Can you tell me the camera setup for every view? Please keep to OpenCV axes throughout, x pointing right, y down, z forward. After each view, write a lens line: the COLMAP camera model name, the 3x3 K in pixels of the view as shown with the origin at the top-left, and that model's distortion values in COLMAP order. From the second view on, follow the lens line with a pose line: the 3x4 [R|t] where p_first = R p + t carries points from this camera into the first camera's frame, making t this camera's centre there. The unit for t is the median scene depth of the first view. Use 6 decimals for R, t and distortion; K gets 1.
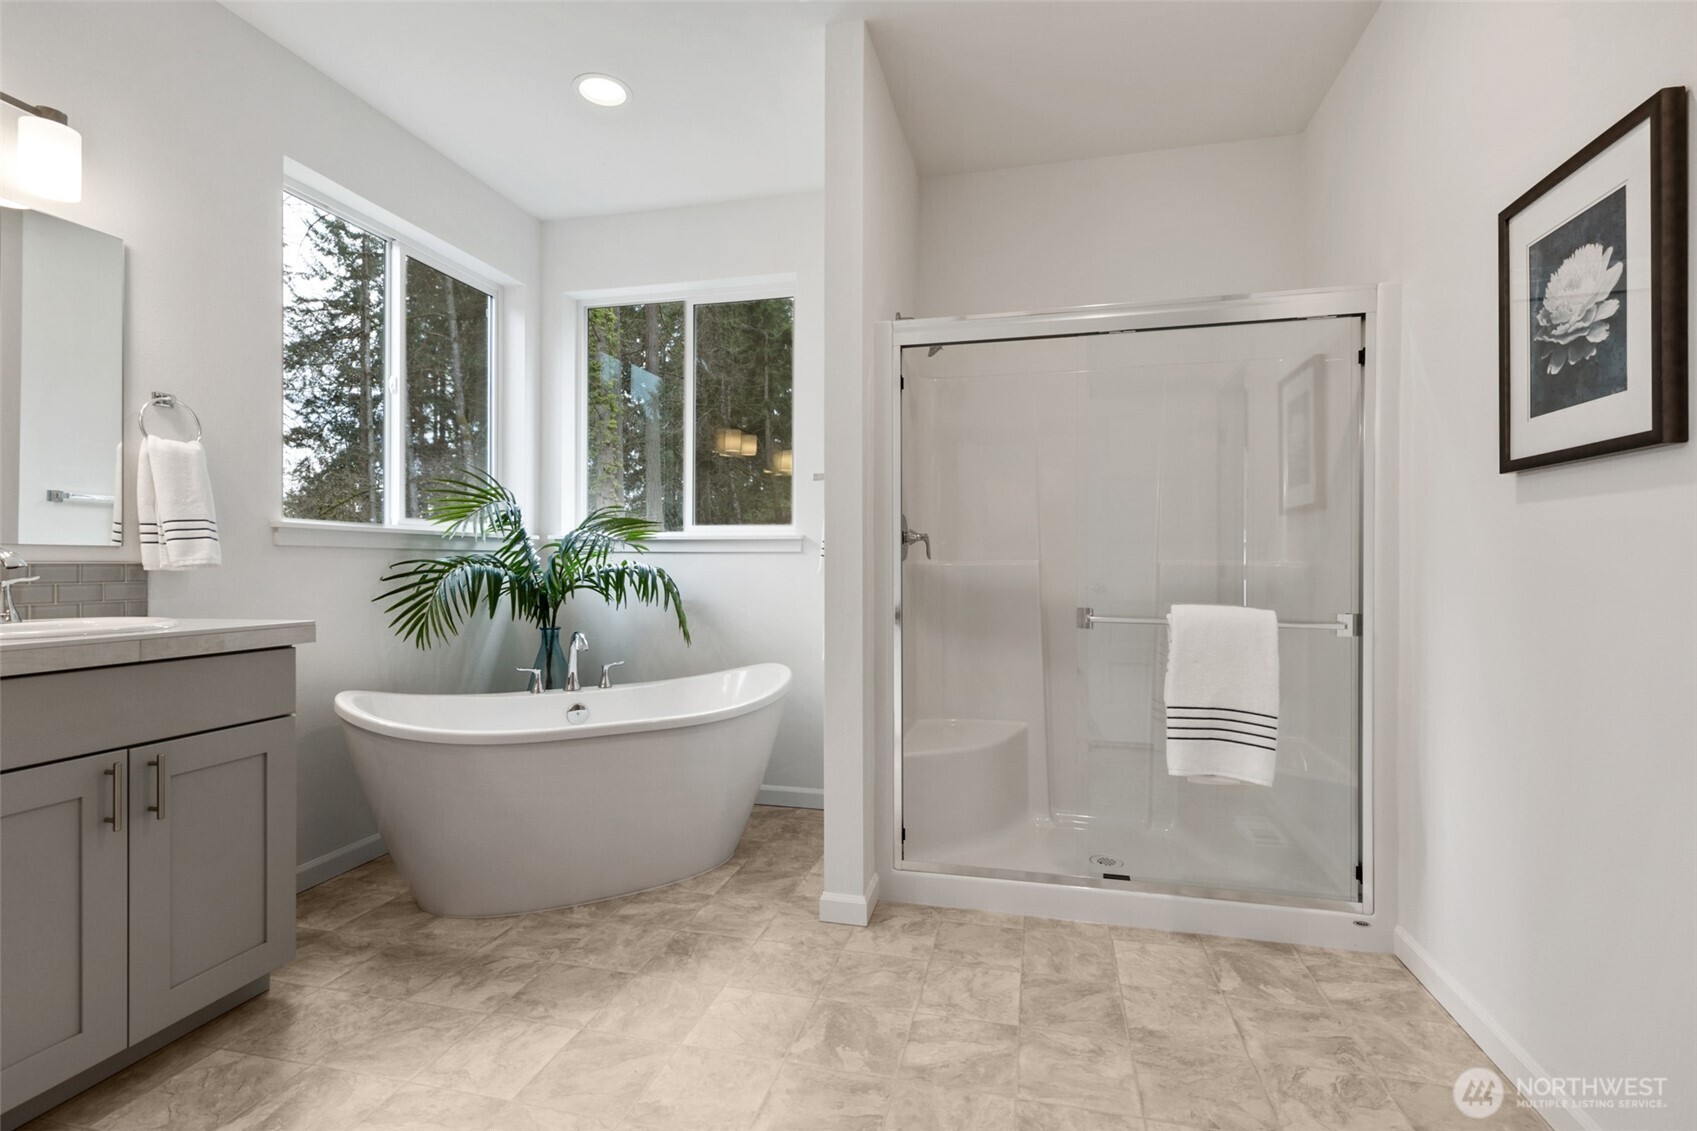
lens RADIAL K [[772.9, 0, 847.0], [0, 772.9, 556.8], [0, 0, 1]] dist [0.008548, -0.002238]
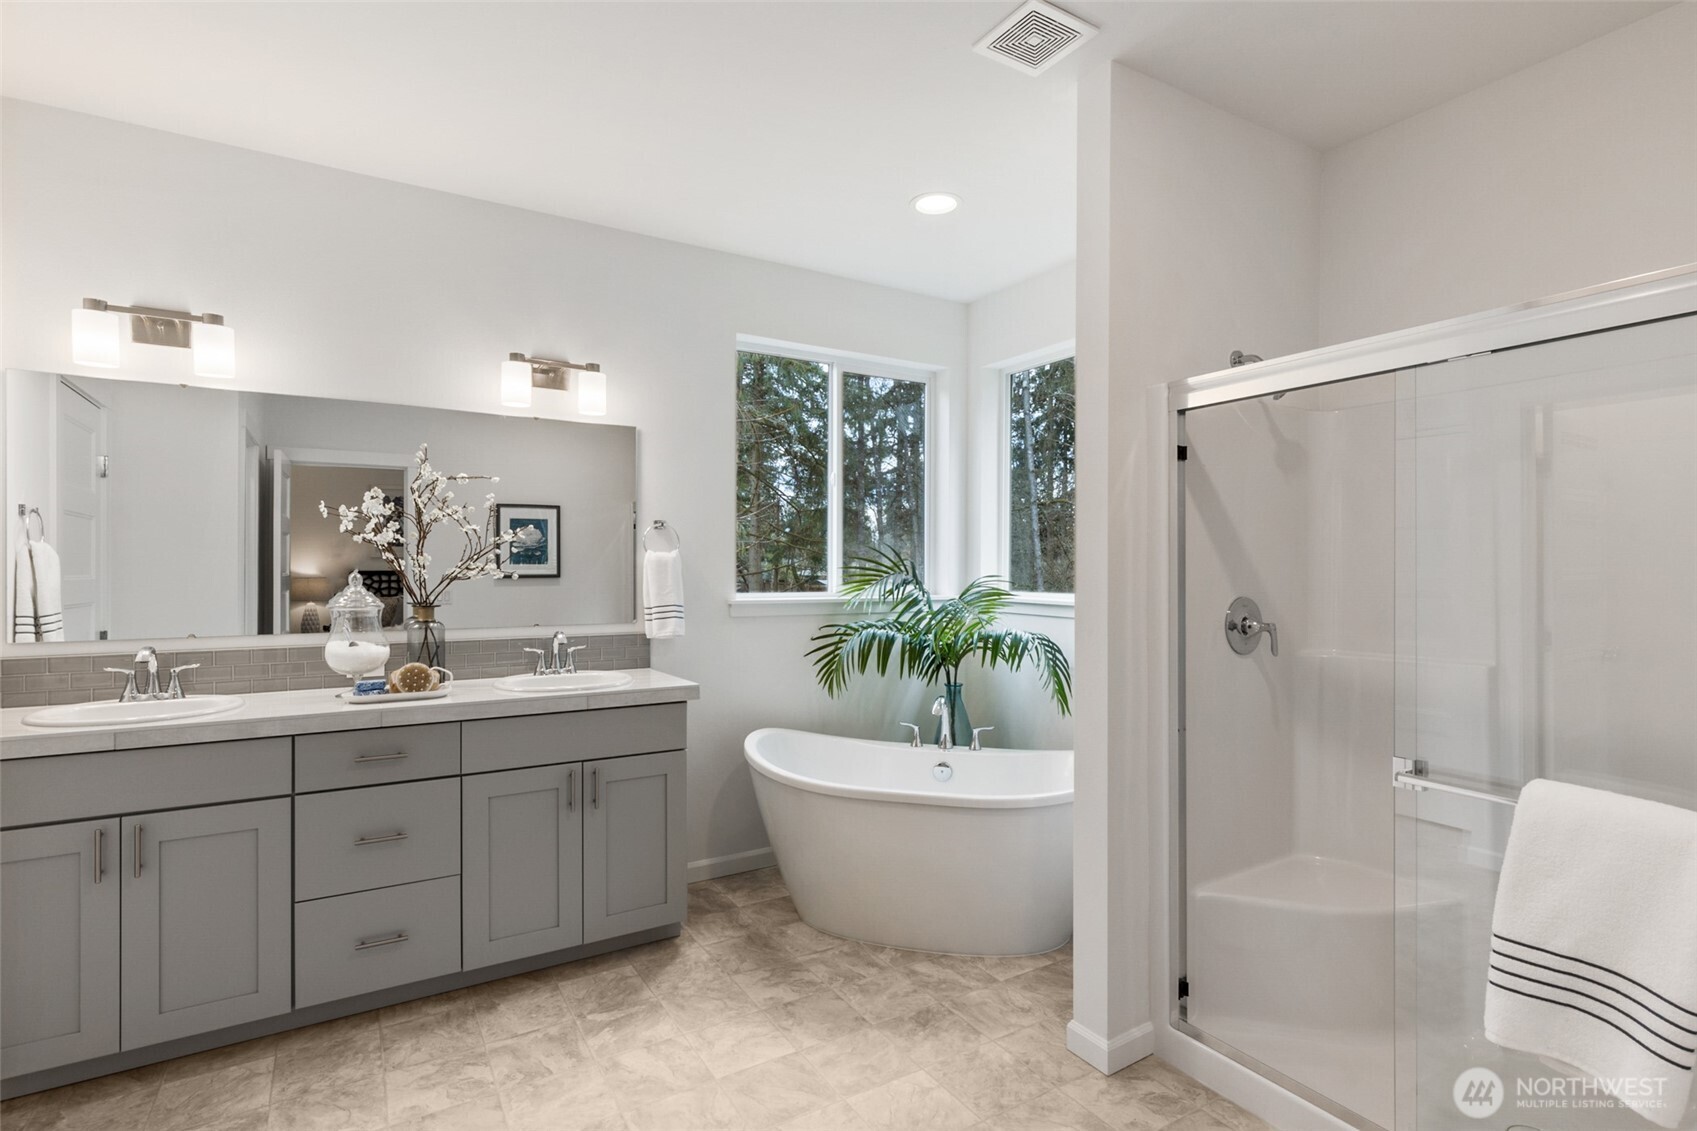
lens RADIAL K [[813.5, 0, 847.1], [0, 813.5, 565.2], [0, 0, 1]] dist [-0.004959, -0.000533]
pose [[0.711166, -0.005491, -0.703002, 0.492049], [0.006013, 0.999980, -0.001728, -0.117329], [0.702998, -0.002998, 0.711186, 0.128061]]
